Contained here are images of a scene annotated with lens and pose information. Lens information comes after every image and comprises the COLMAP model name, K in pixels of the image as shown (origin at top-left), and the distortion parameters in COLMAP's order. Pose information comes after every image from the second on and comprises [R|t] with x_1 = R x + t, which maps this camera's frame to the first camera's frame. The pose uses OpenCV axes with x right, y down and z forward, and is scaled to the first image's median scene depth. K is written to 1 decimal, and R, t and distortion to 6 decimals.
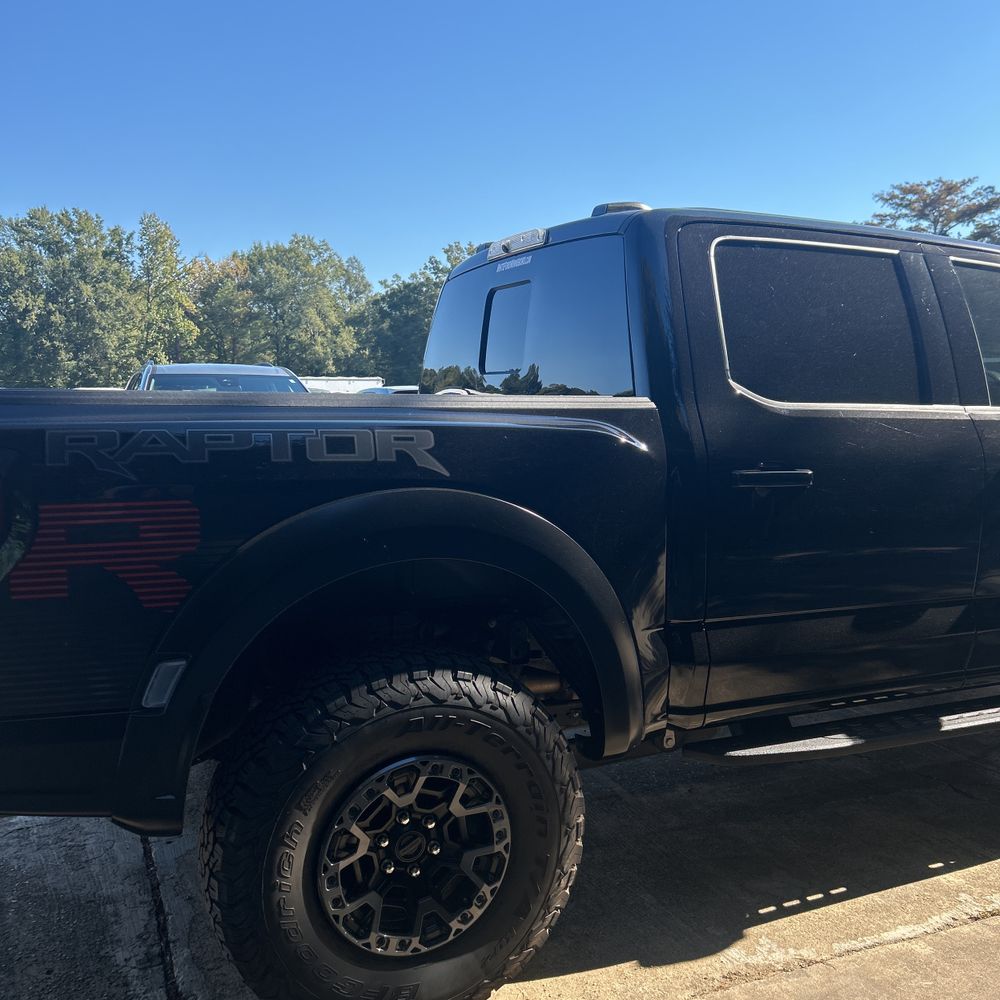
lens RADIAL K [[1010.5, 0, 507.4], [0, 1010.5, 492.4], [0, 0, 1]] dist [0.014844, 0.000111]
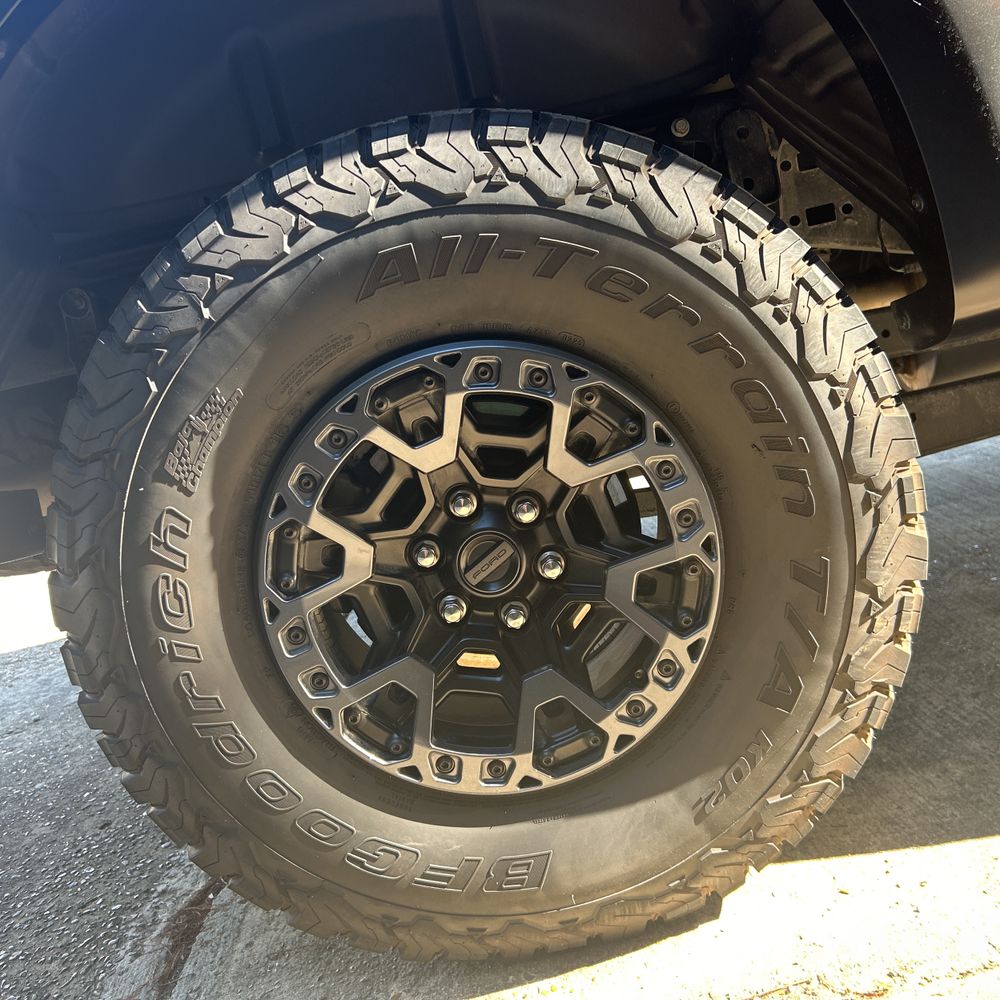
lens RADIAL K [[1010.5, 0, 507.4], [0, 1010.5, 492.4], [0, 0, 1]] dist [0.014844, 0.000111]
pose [[0.880681, -0.139916, -0.452575, 0.119645], [0.193364, 0.978347, 0.073811, 0.288584], [0.432448, -0.152515, 0.888666, 0.612183]]
